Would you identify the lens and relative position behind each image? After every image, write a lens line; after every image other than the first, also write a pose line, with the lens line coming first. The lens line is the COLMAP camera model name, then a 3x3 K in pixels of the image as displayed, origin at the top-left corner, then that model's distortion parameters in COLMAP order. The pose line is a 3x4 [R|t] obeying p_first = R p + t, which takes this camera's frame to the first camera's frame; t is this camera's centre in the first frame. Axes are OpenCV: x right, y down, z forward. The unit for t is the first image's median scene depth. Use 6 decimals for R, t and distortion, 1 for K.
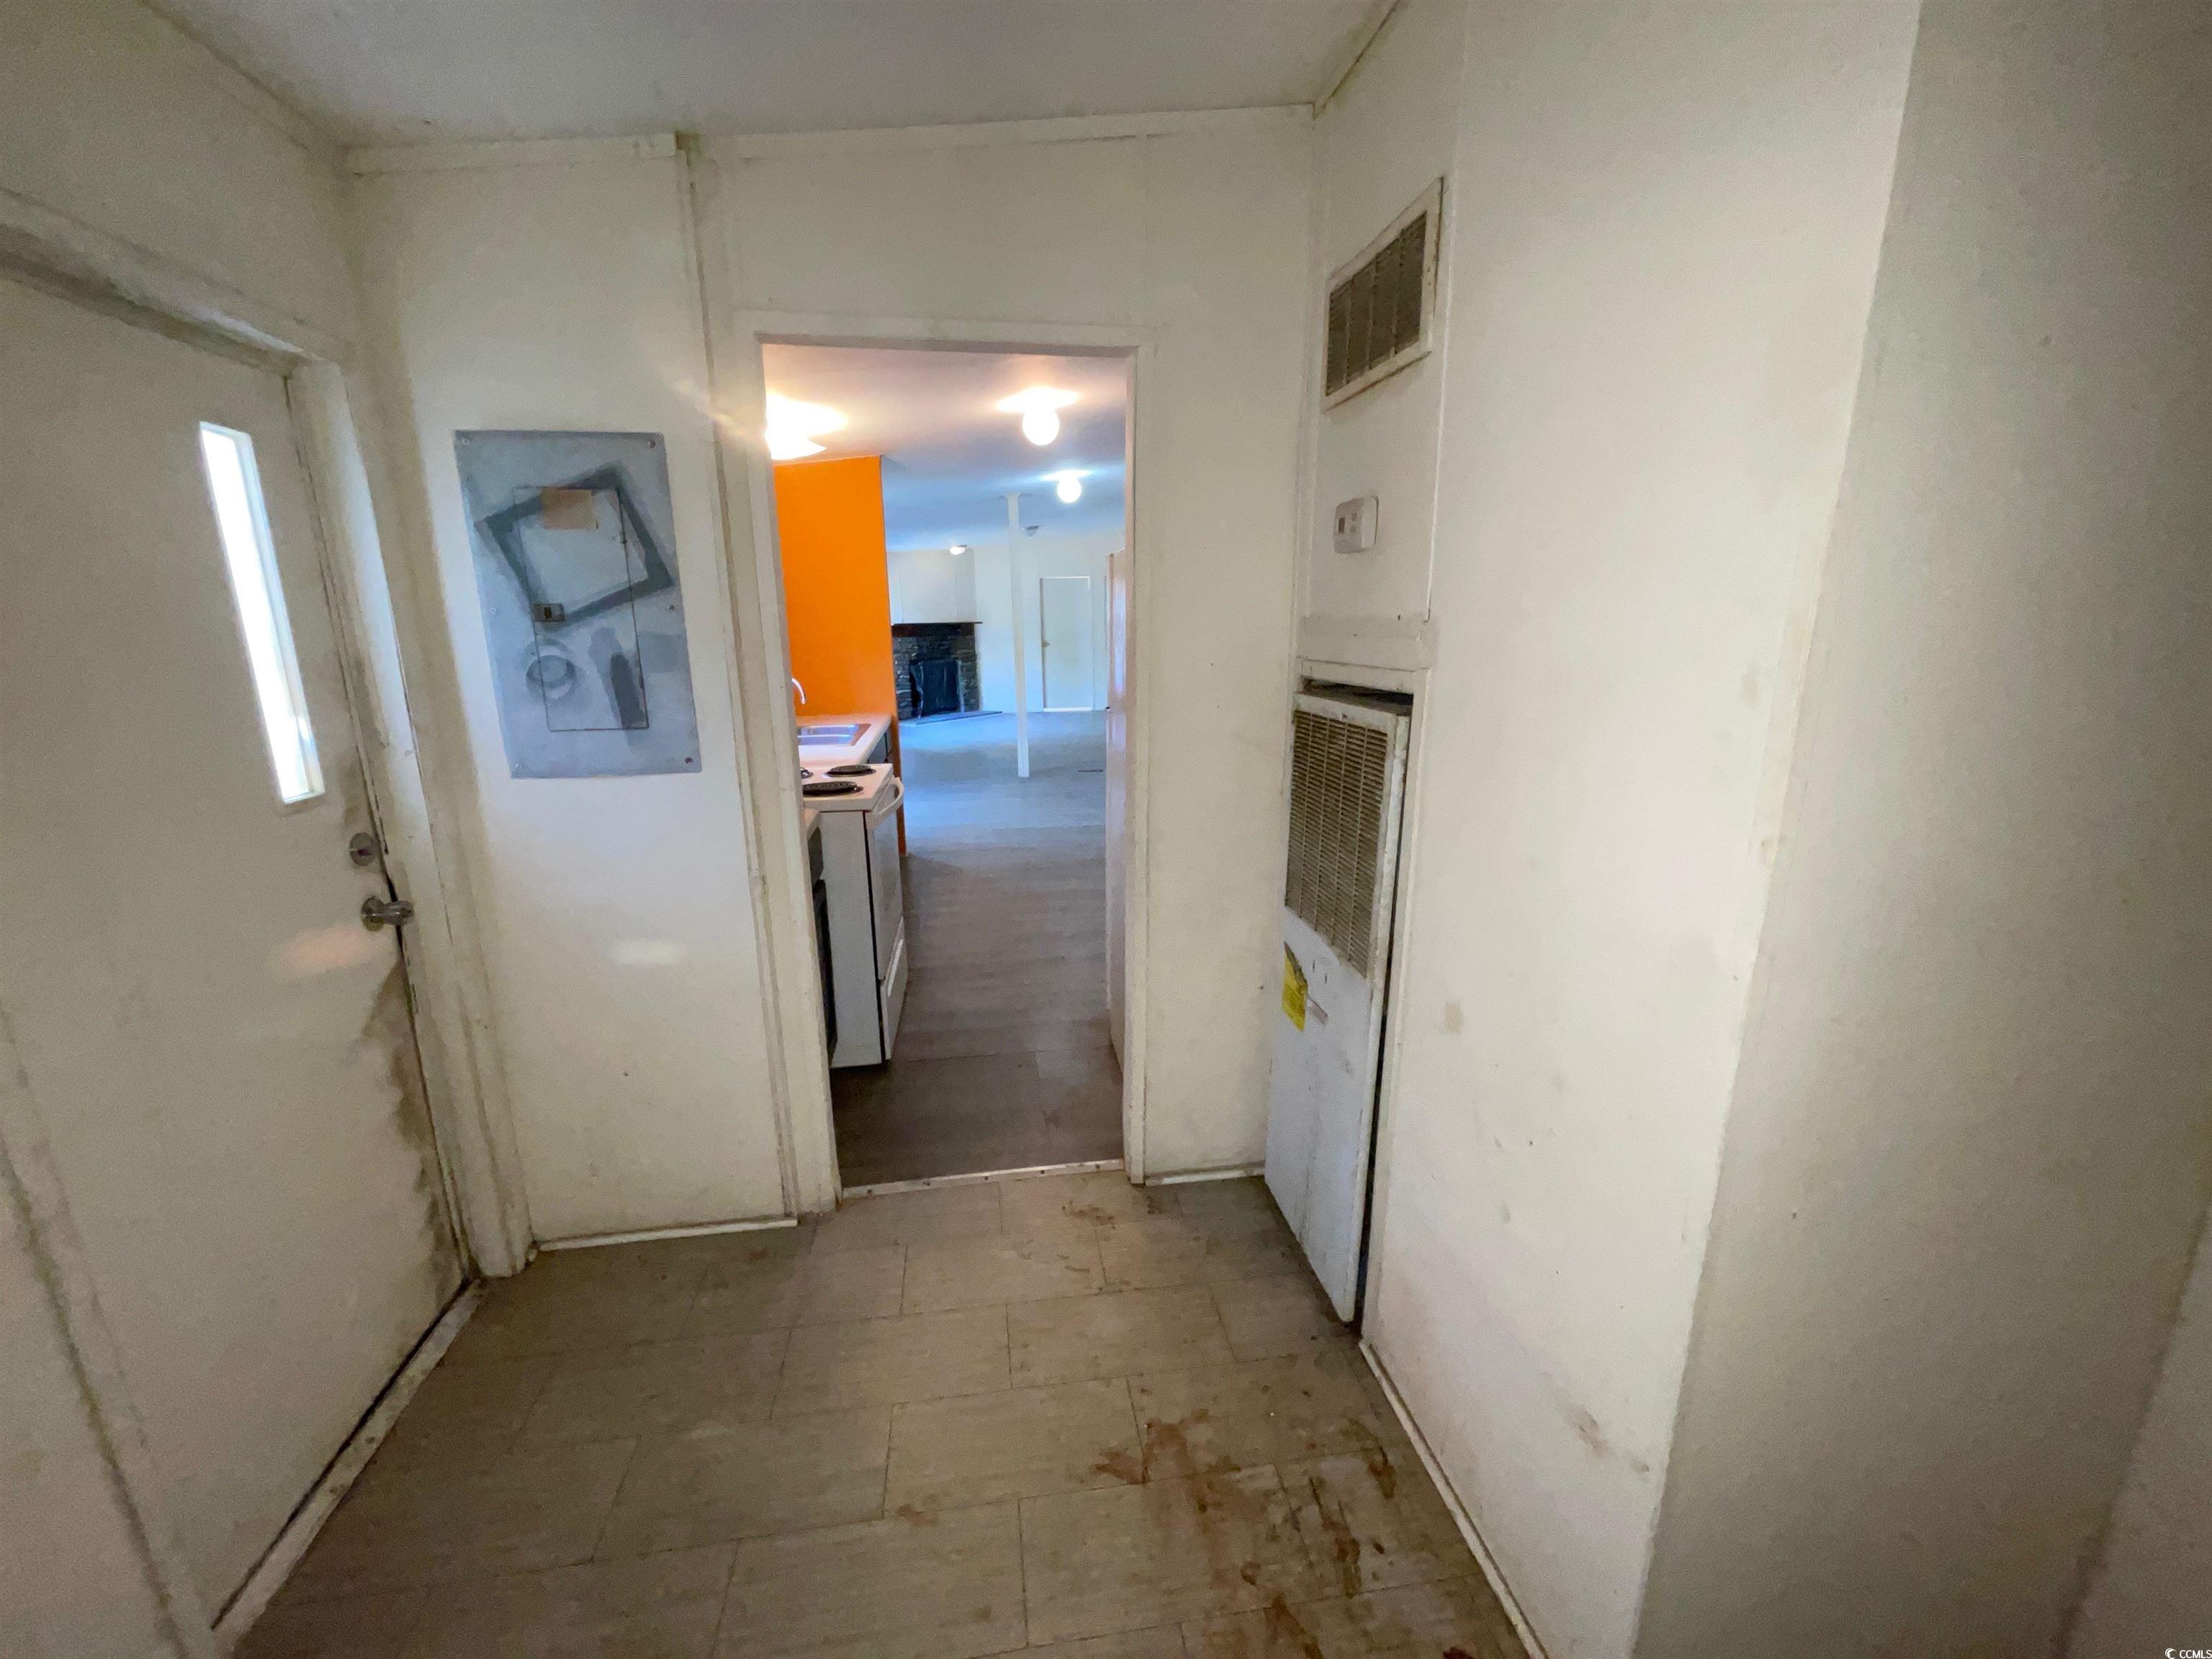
lens RADIAL K [[888.2, 0, 1100.3], [0, 888.2, 838.6], [0, 0, 1]] dist [-0.010142, 0.000439]
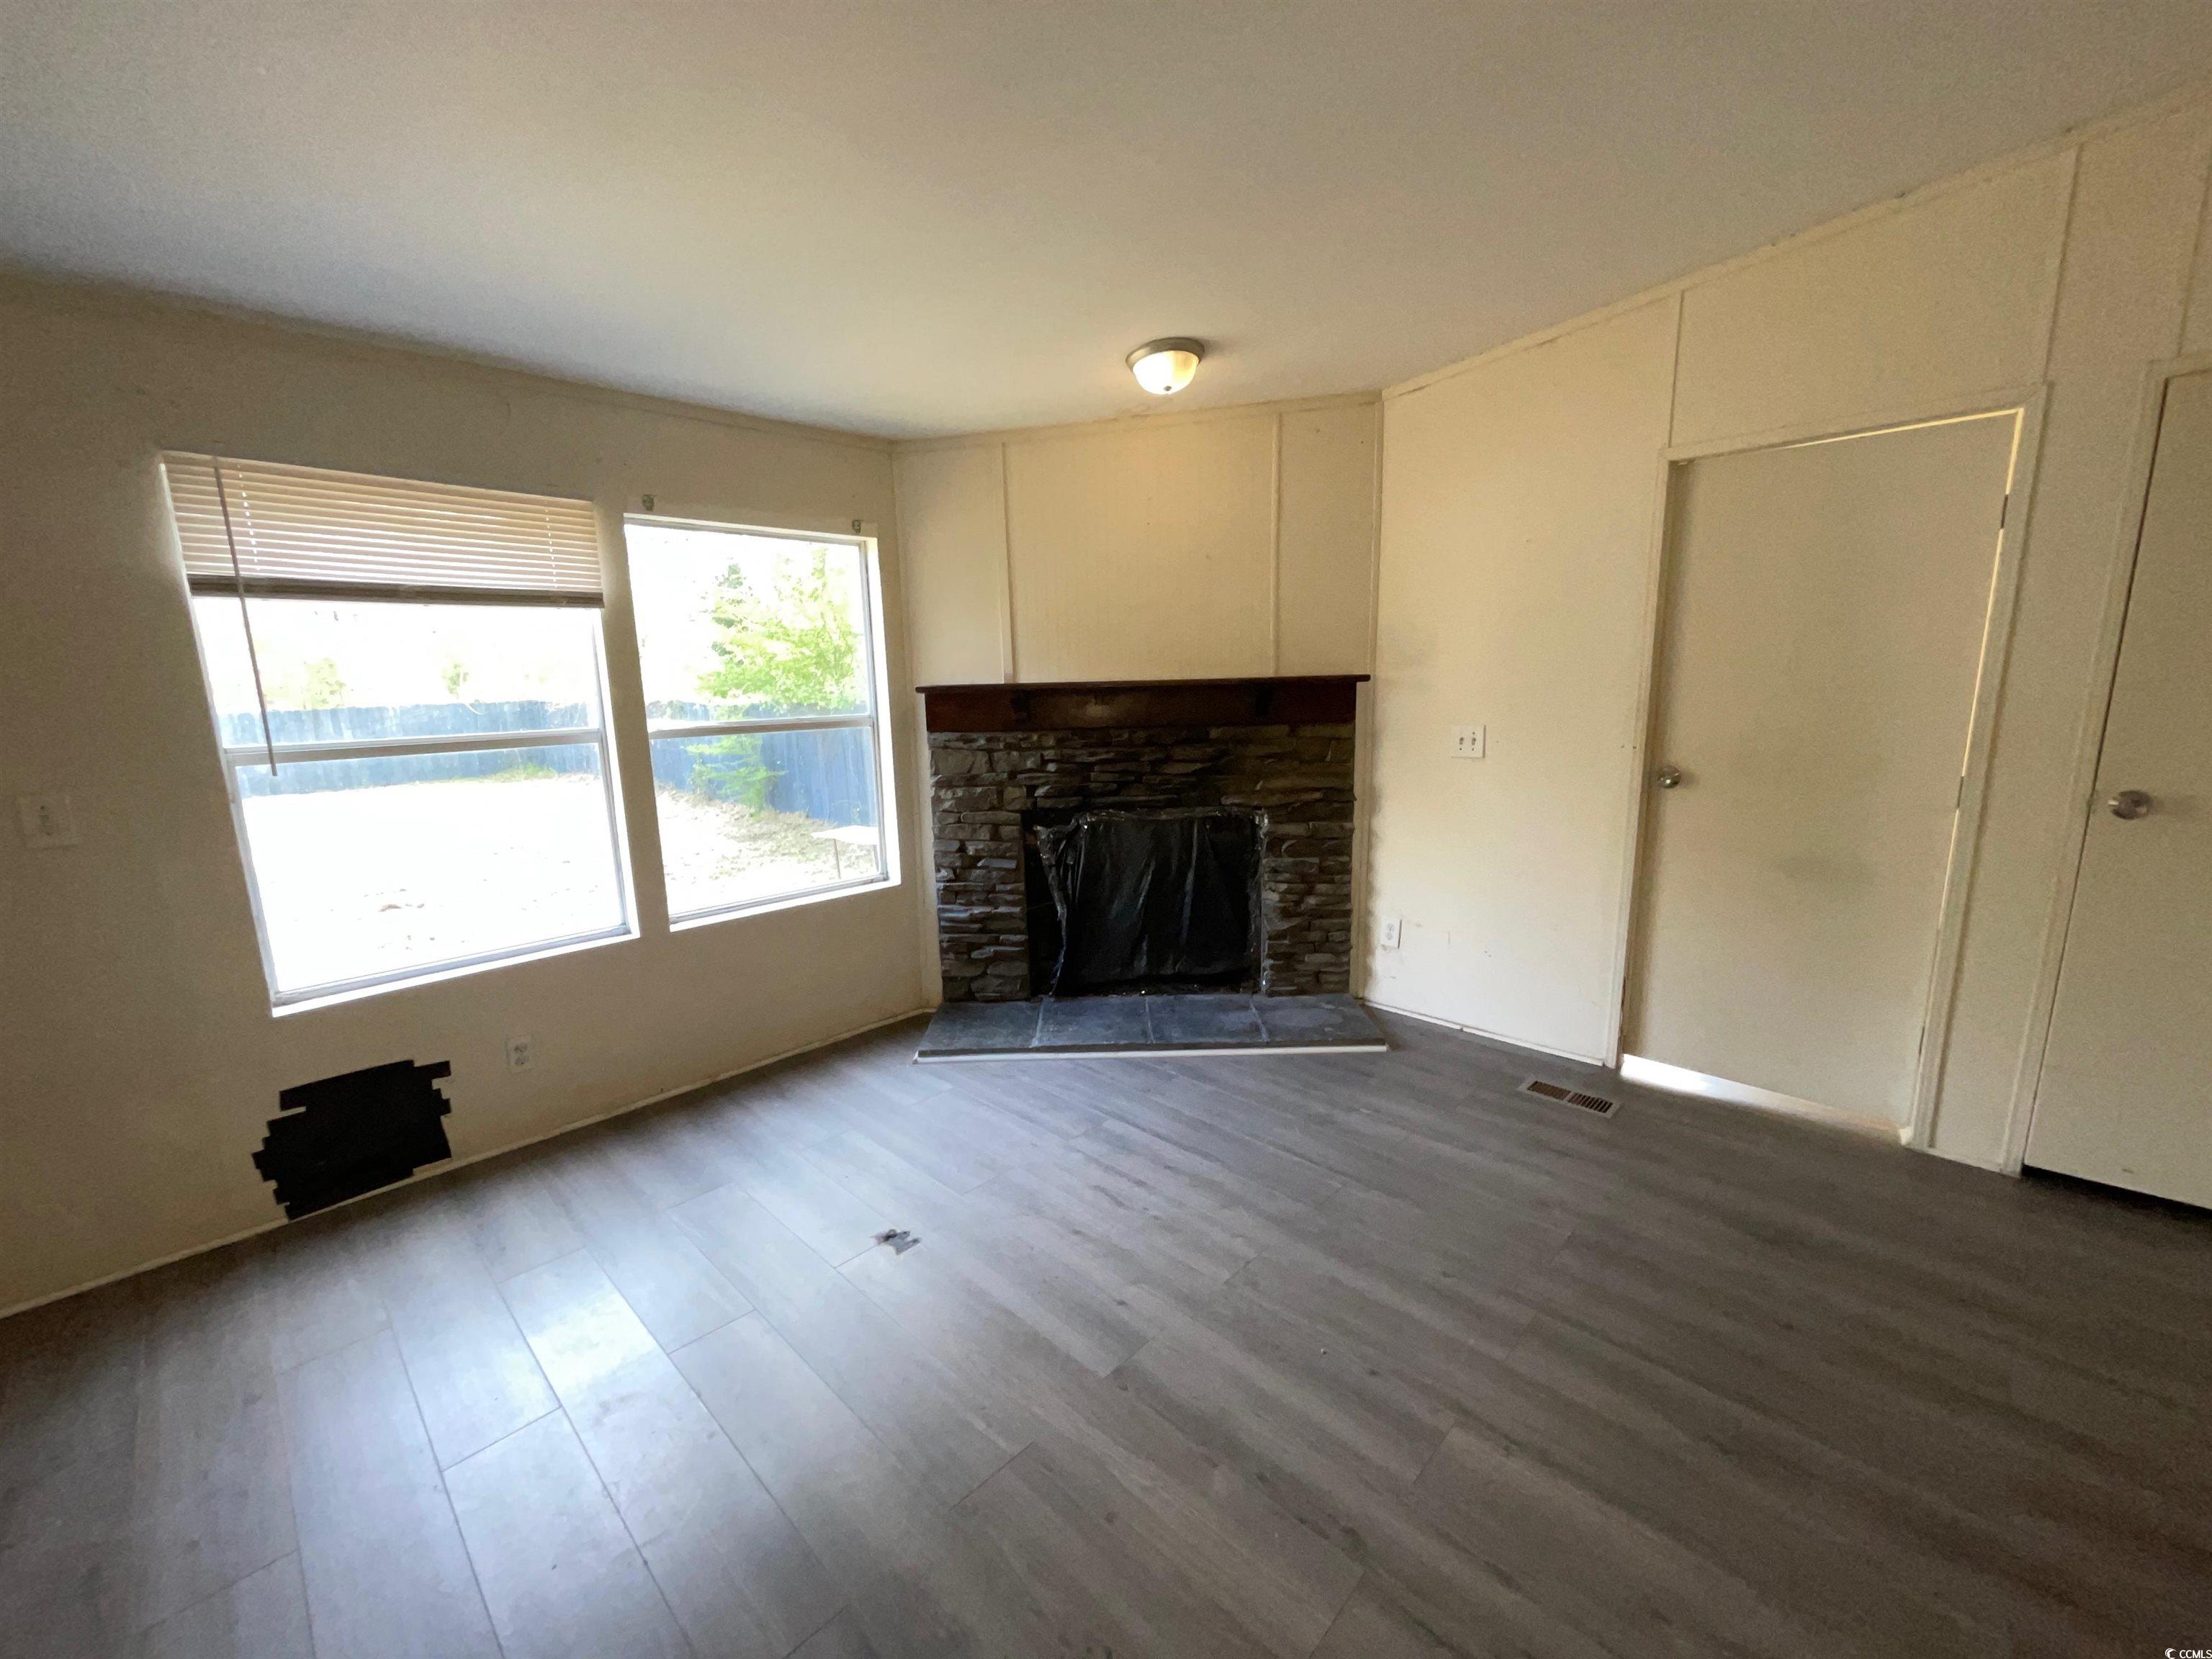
lens RADIAL K [[888.2, 0, 1100.3], [0, 888.2, 838.6], [0, 0, 1]] dist [-0.010142, 0.000439]
pose [[0.600716, 0.146284, -0.785965, 0.026424], [-0.179007, 0.982767, 0.046098, -0.196736], [0.779164, 0.113002, 0.616550, 0.792288]]
